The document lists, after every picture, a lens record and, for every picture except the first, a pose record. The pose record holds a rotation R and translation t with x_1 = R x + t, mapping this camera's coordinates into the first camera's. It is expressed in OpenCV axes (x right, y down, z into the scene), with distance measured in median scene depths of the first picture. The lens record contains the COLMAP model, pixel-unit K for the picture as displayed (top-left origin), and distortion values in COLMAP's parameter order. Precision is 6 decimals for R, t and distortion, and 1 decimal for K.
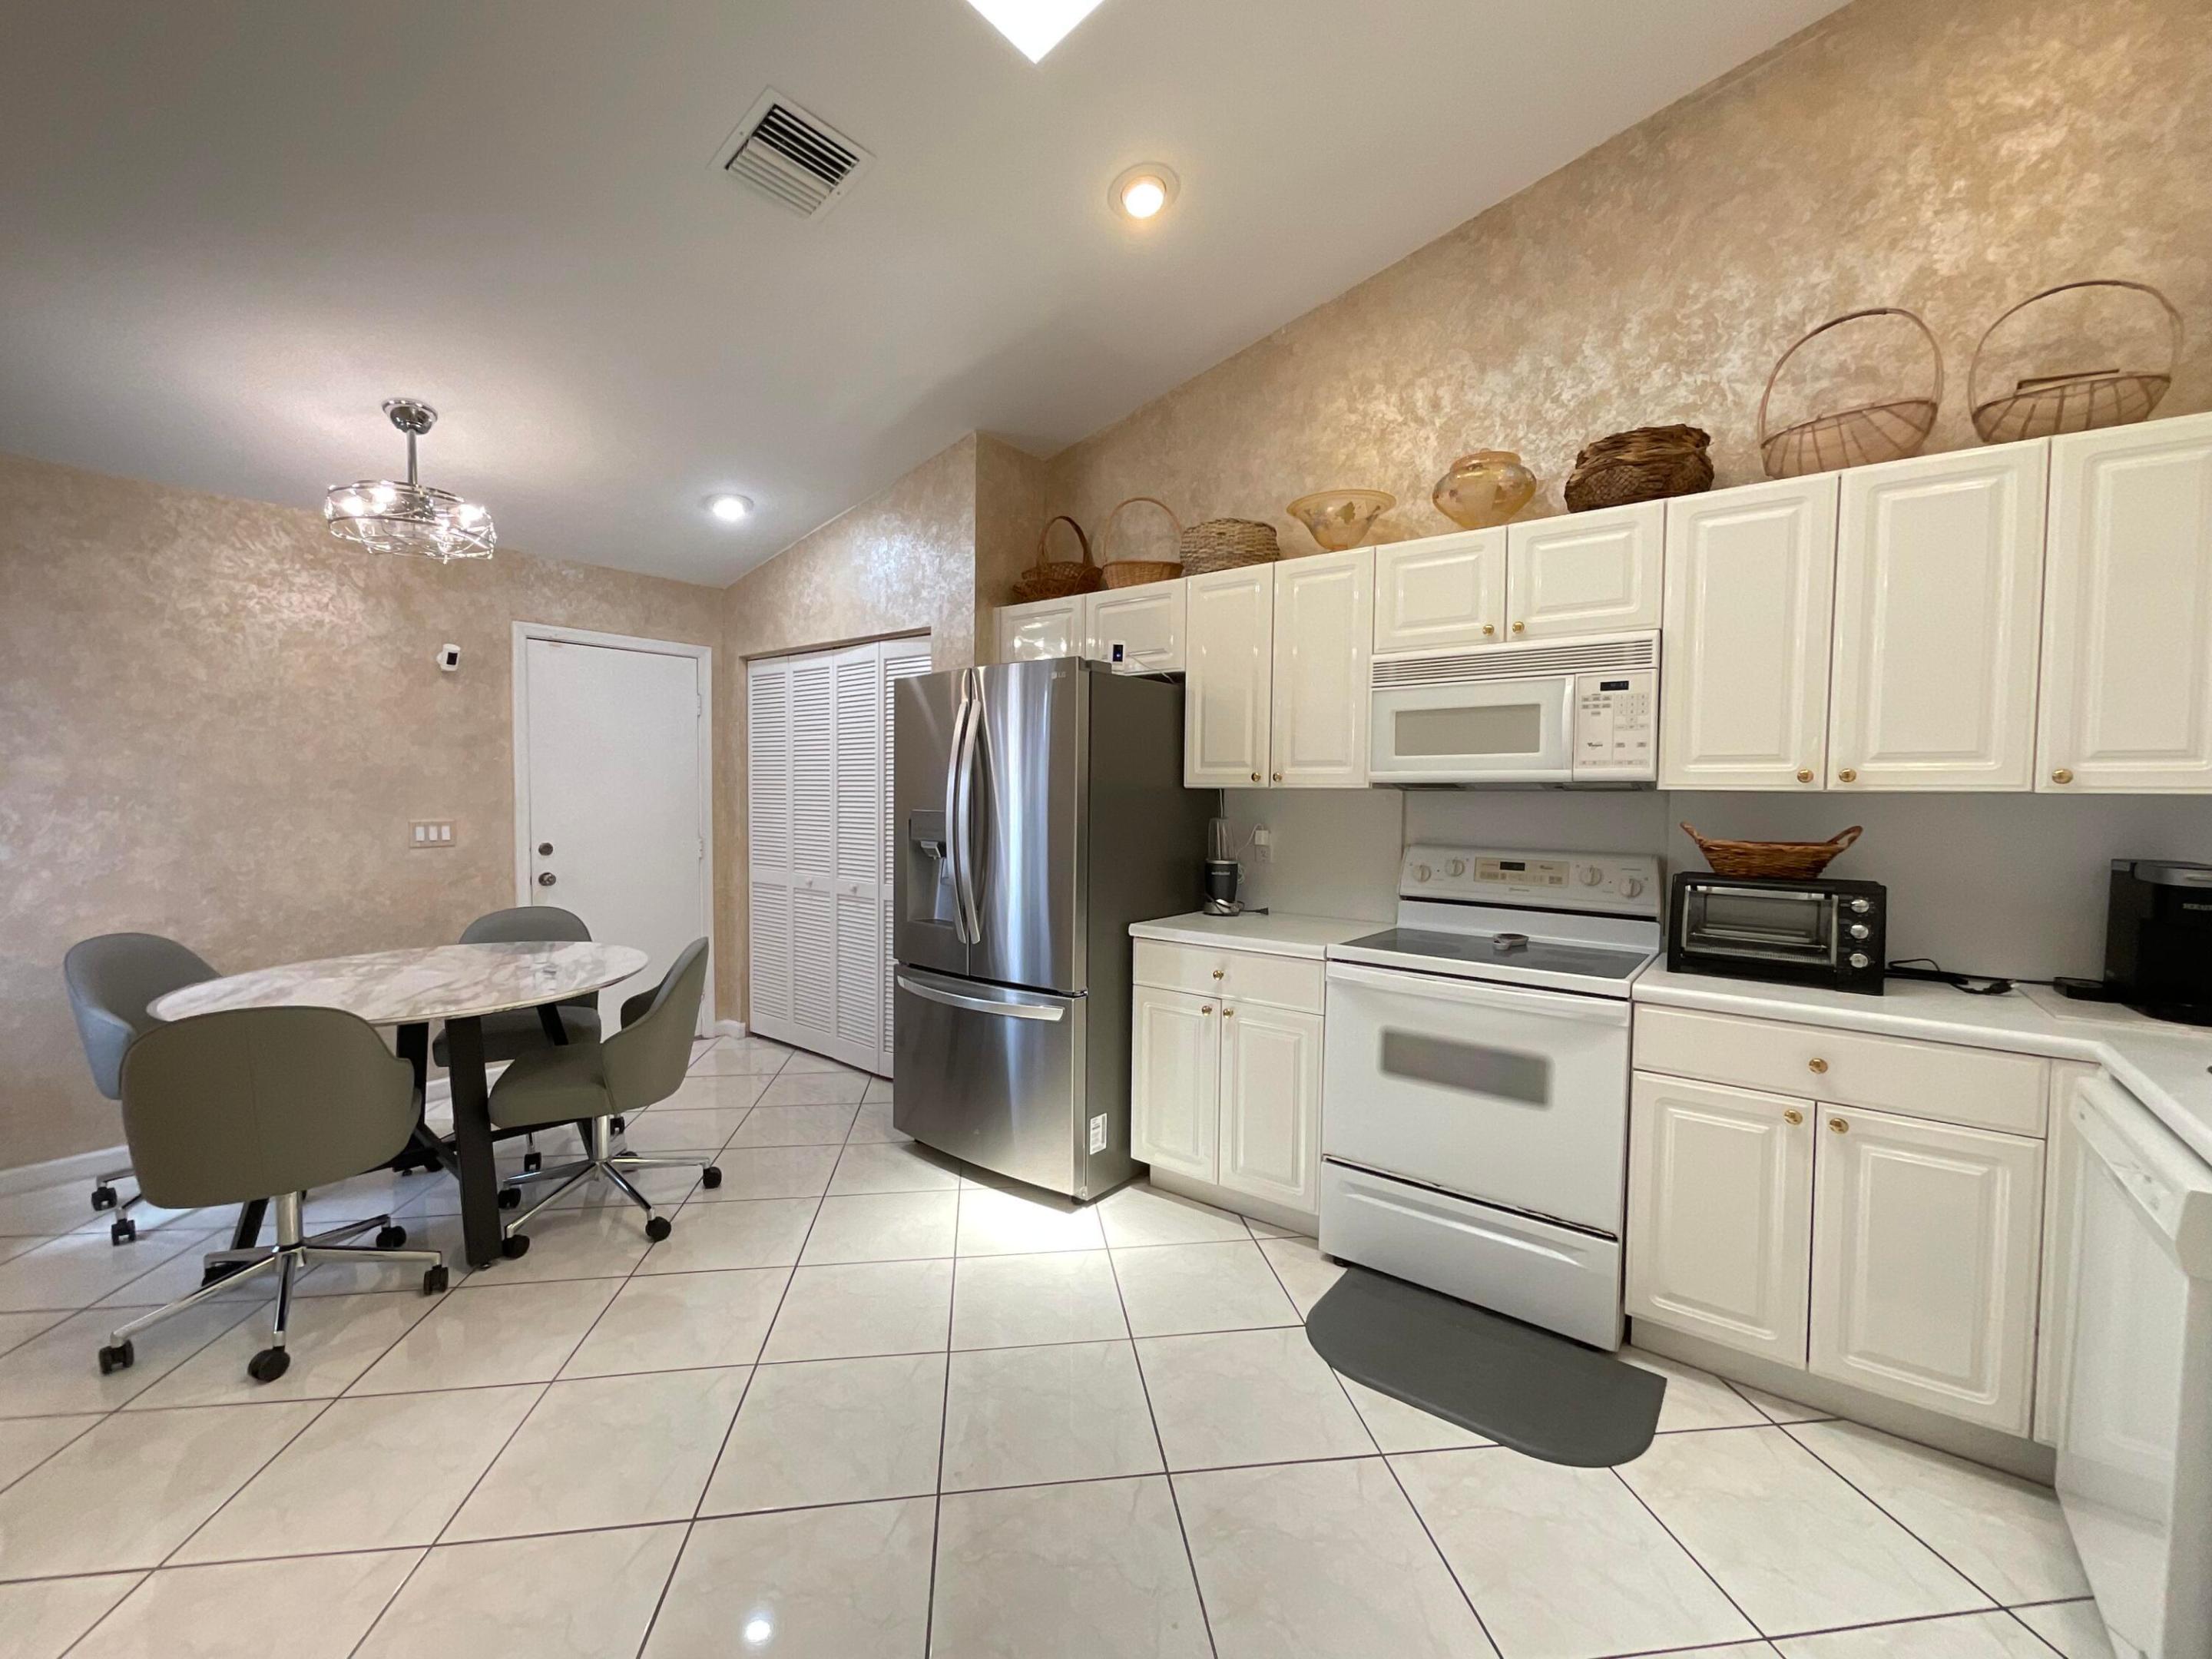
lens RADIAL K [[908.2, 0, 1106.0], [0, 908.2, 829.5], [0, 0, 1]] dist [0.000954, 0.000674]
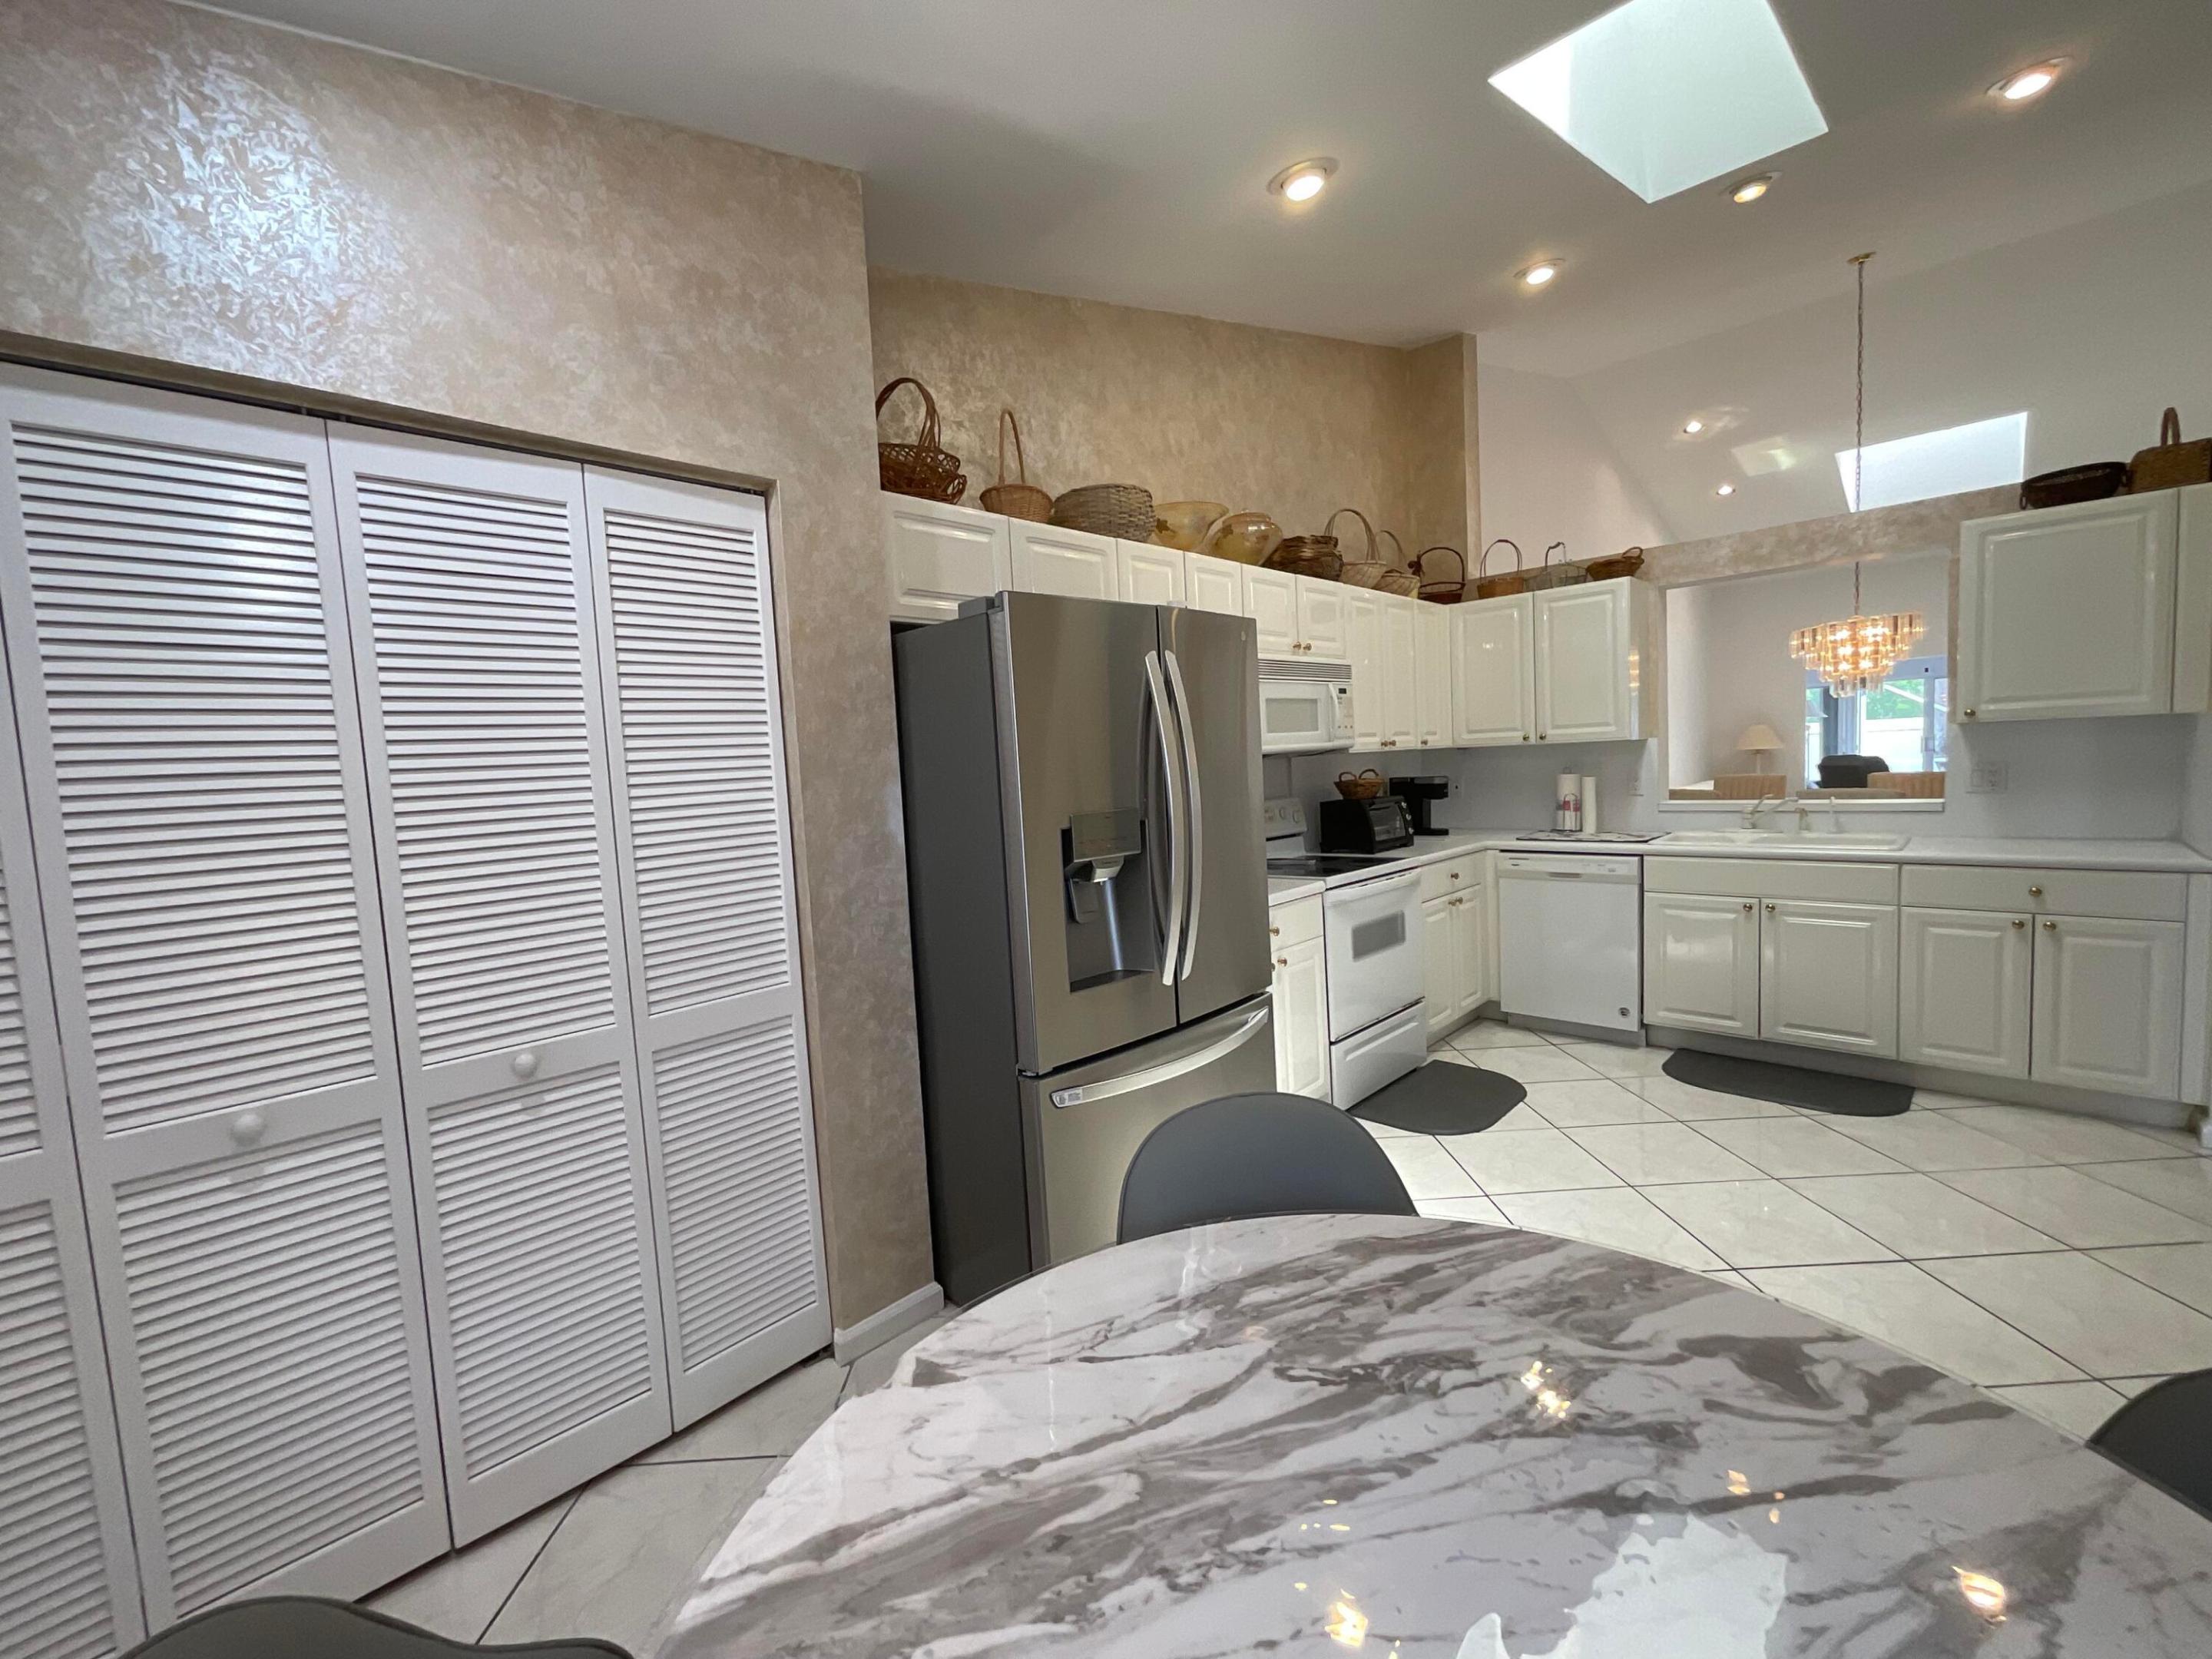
lens RADIAL K [[908.2, 0, 1106.0], [0, 908.2, 829.5], [0, 0, 1]] dist [0.000954, 0.000674]
pose [[0.103623, -0.091162, 0.990430, -1.055788], [0.094593, 0.992180, 0.081426, -0.076655], [-0.990108, 0.085250, 0.111436, 1.162535]]
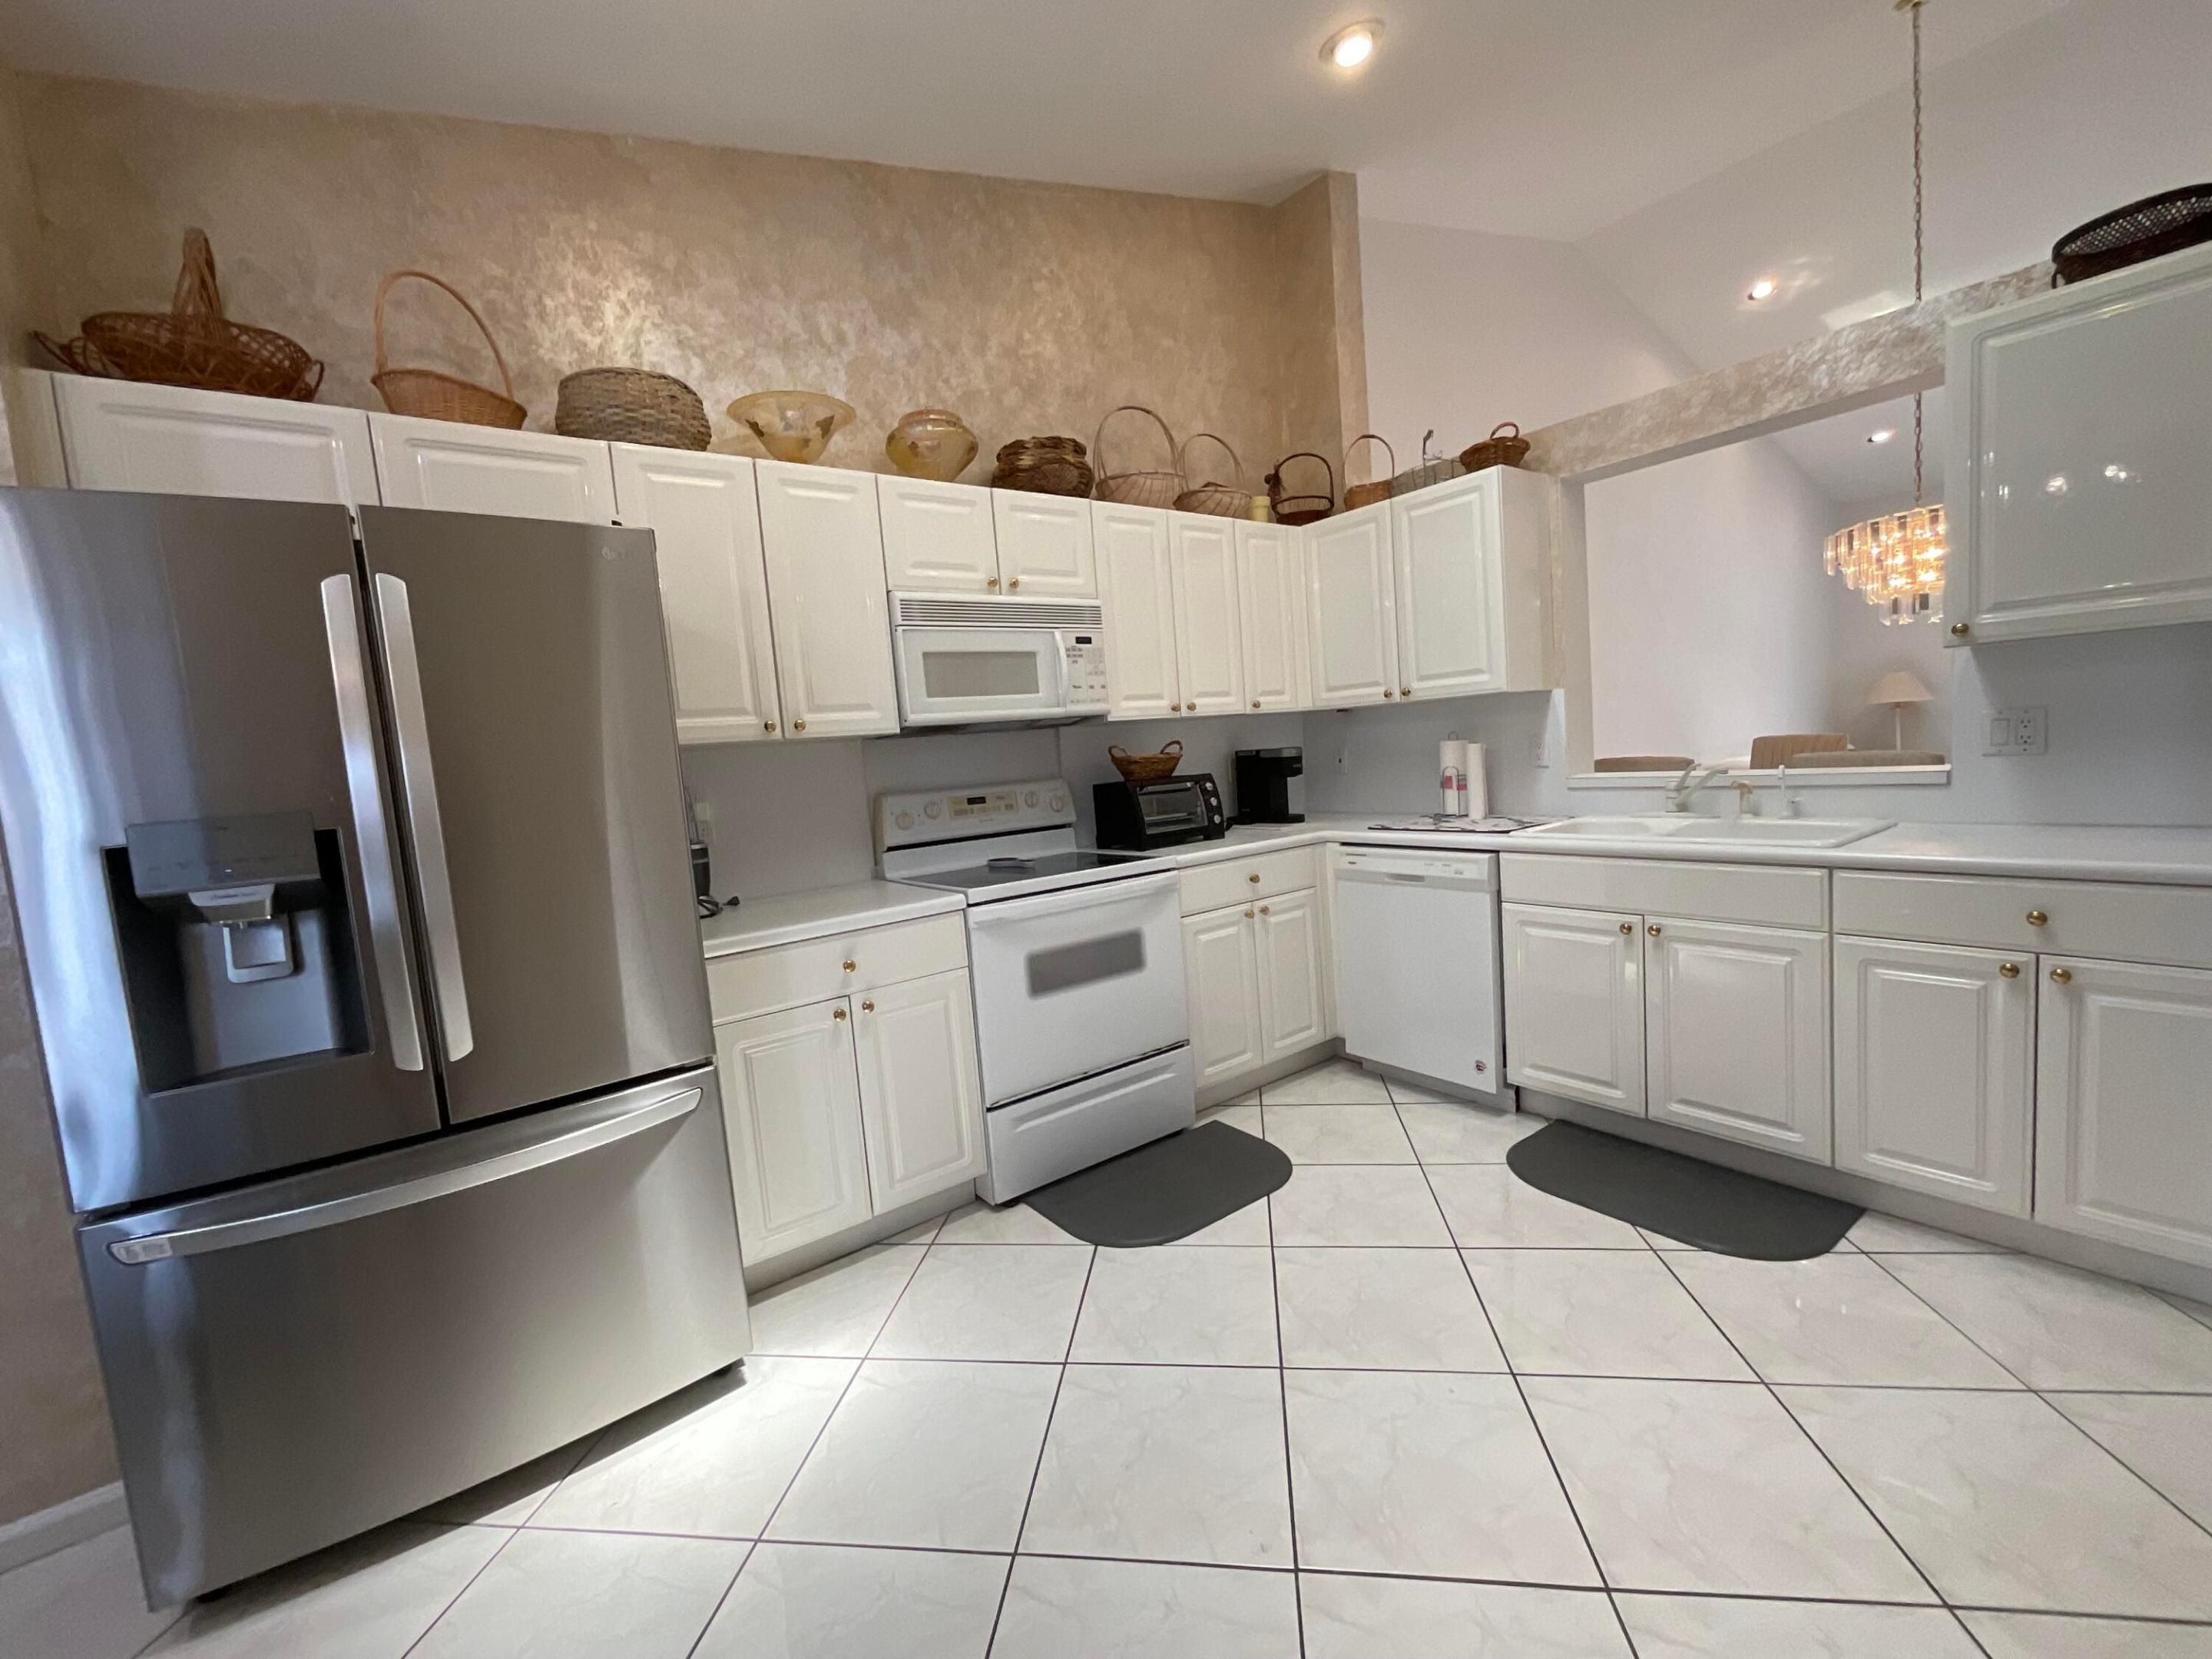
lens RADIAL K [[908.2, 0, 1106.0], [0, 908.2, 829.5], [0, 0, 1]] dist [0.000954, 0.000674]
pose [[0.260010, -0.116574, 0.958543, -0.628197], [0.119723, 0.988918, 0.087793, -0.003689], [-0.958155, 0.091932, 0.271085, 0.597216]]
